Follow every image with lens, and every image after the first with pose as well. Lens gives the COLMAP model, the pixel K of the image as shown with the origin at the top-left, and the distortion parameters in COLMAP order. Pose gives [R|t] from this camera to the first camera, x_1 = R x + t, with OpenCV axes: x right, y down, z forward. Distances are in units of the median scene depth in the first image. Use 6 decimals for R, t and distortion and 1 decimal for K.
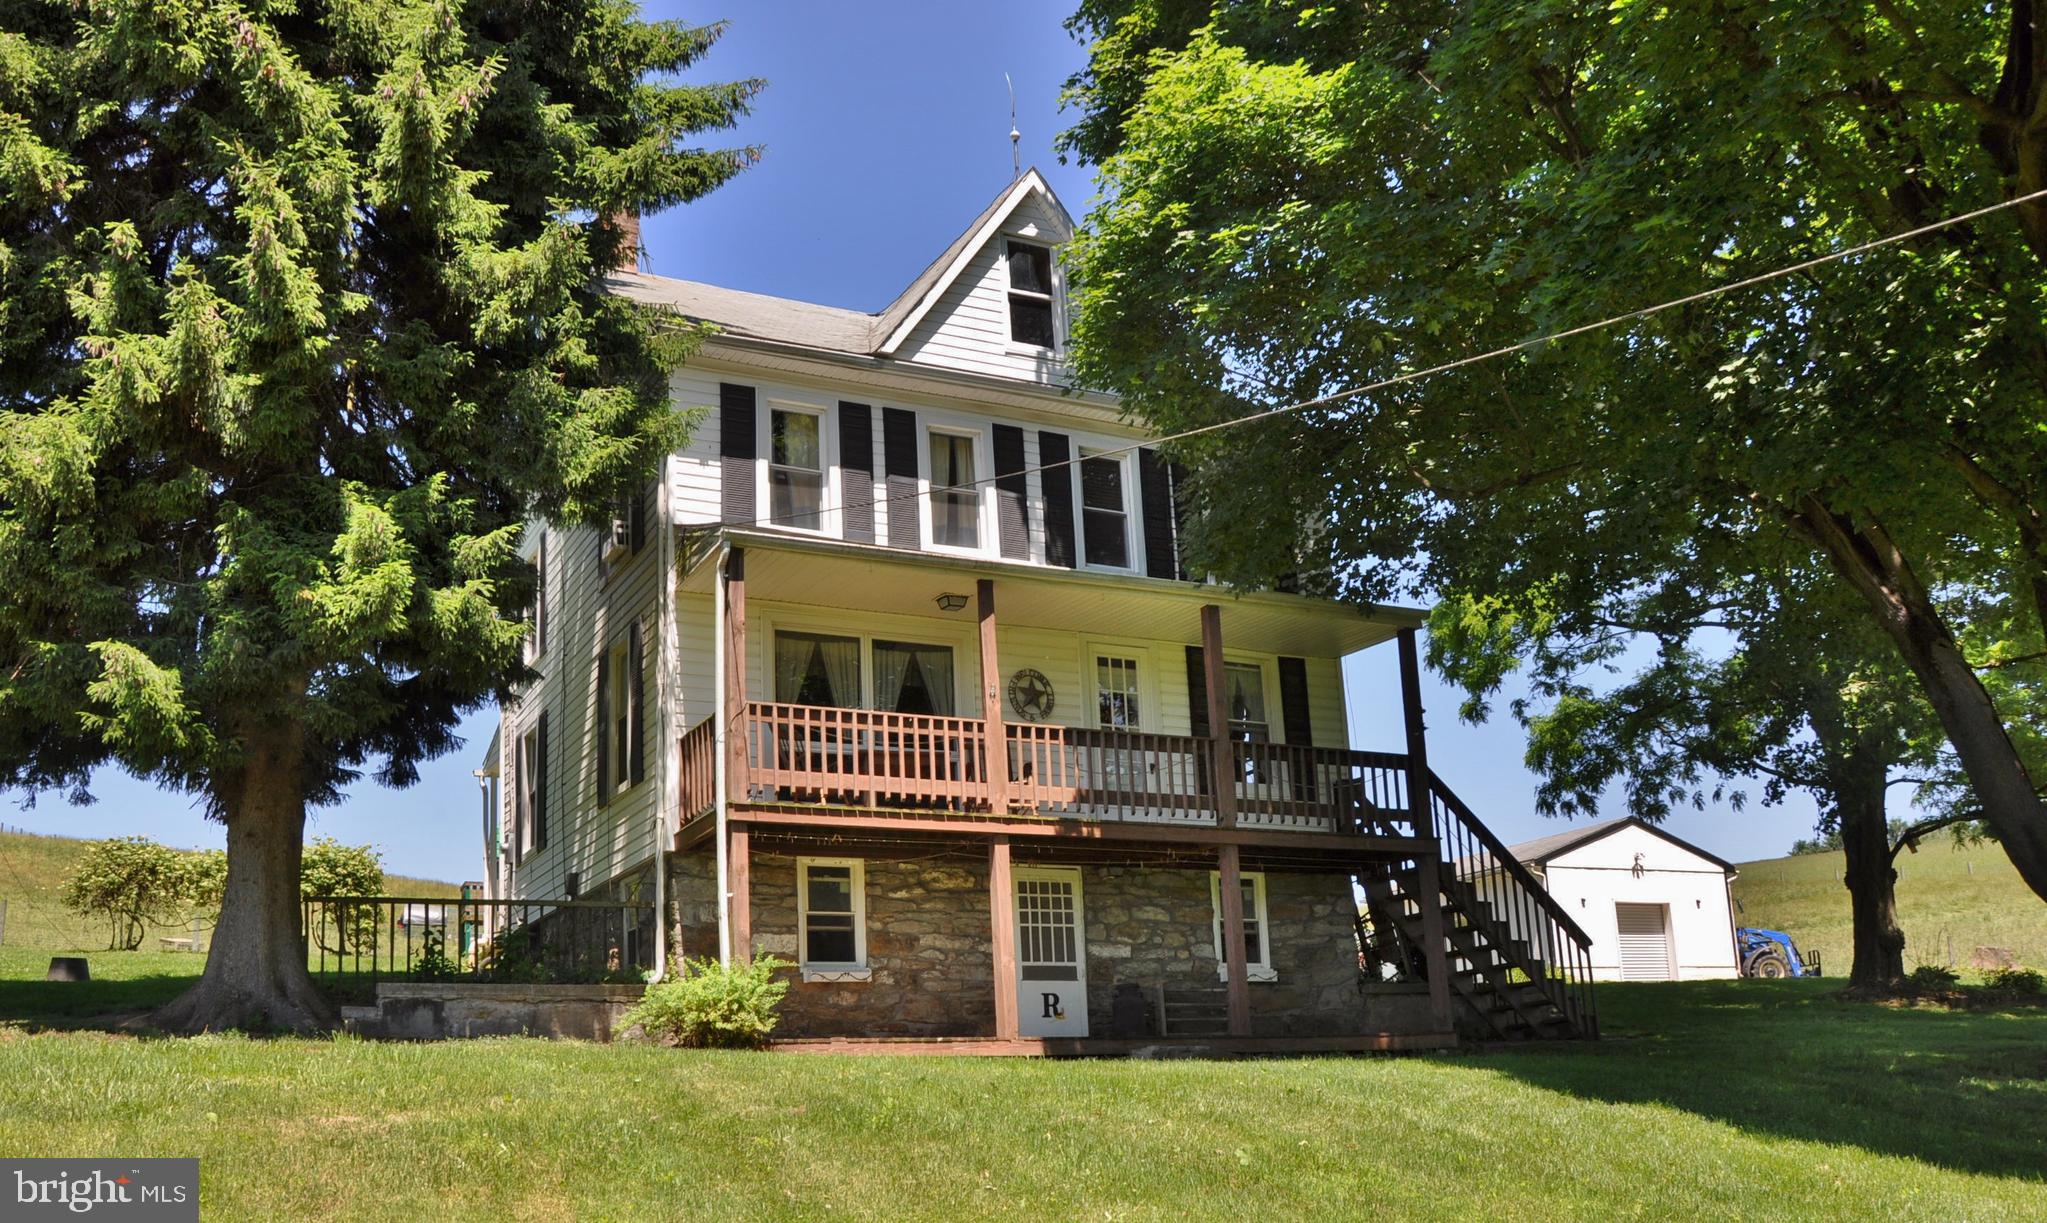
lens RADIAL K [[1772.9, 0, 917.9], [0, 1772.9, 749.2], [0, 0, 1]] dist [-0.156968, 0.135117]
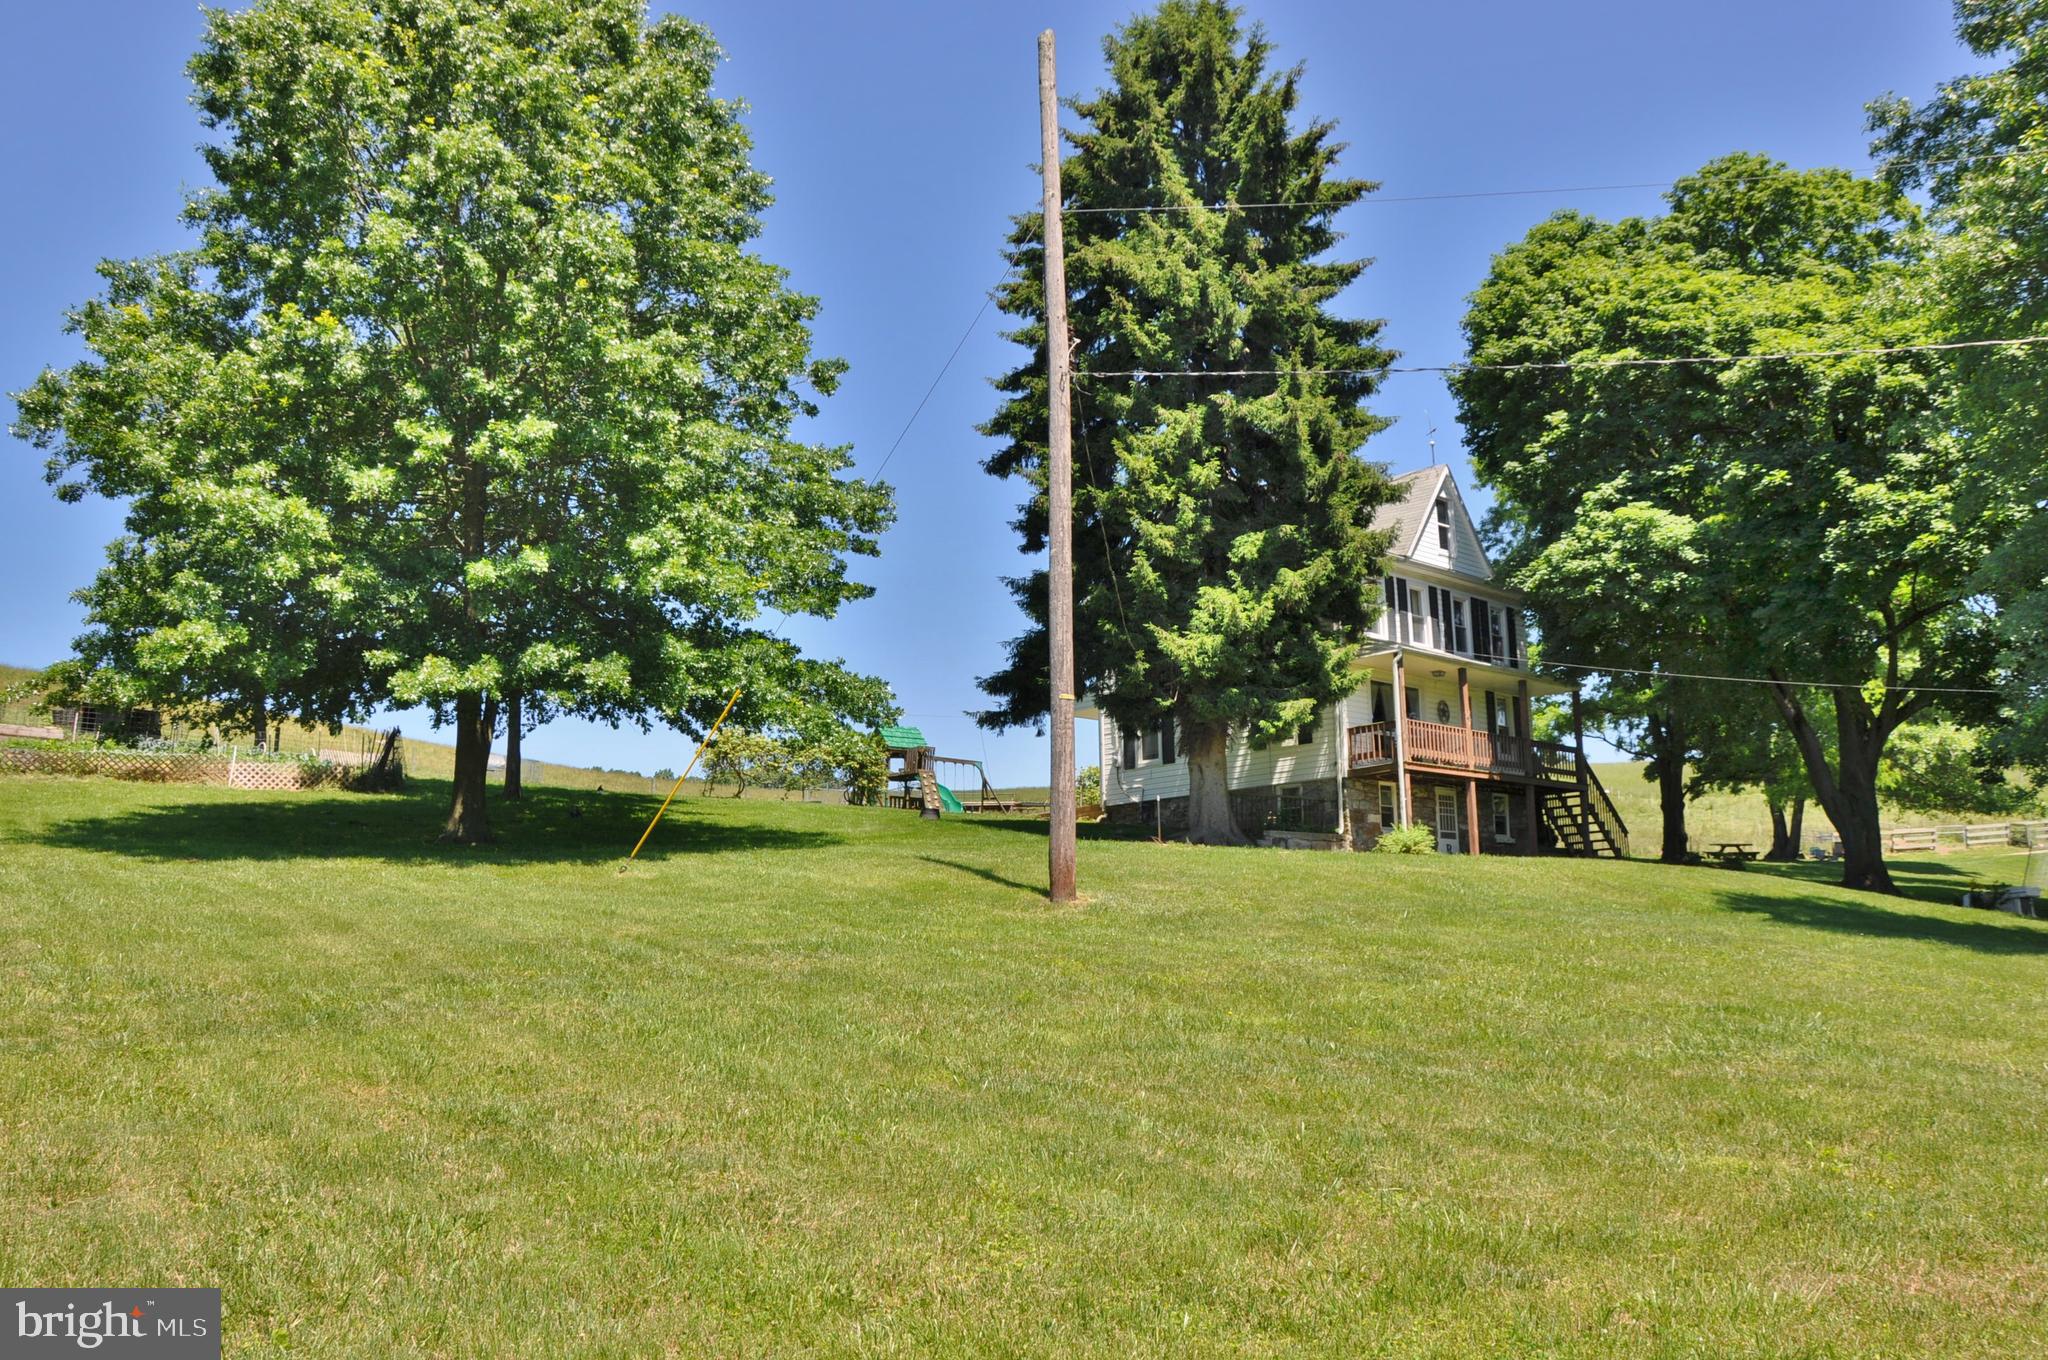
lens RADIAL K [[1618.6, 0, 1017.7], [0, 1618.6, 682.4], [0, 0, 1]] dist [-0.159867, 0.138803]
pose [[0.957012, 0.069603, 0.281572, -1.070649], [-0.079033, 0.996624, 0.022257, -0.073733], [-0.279072, -0.043554, 0.959282, -0.829924]]
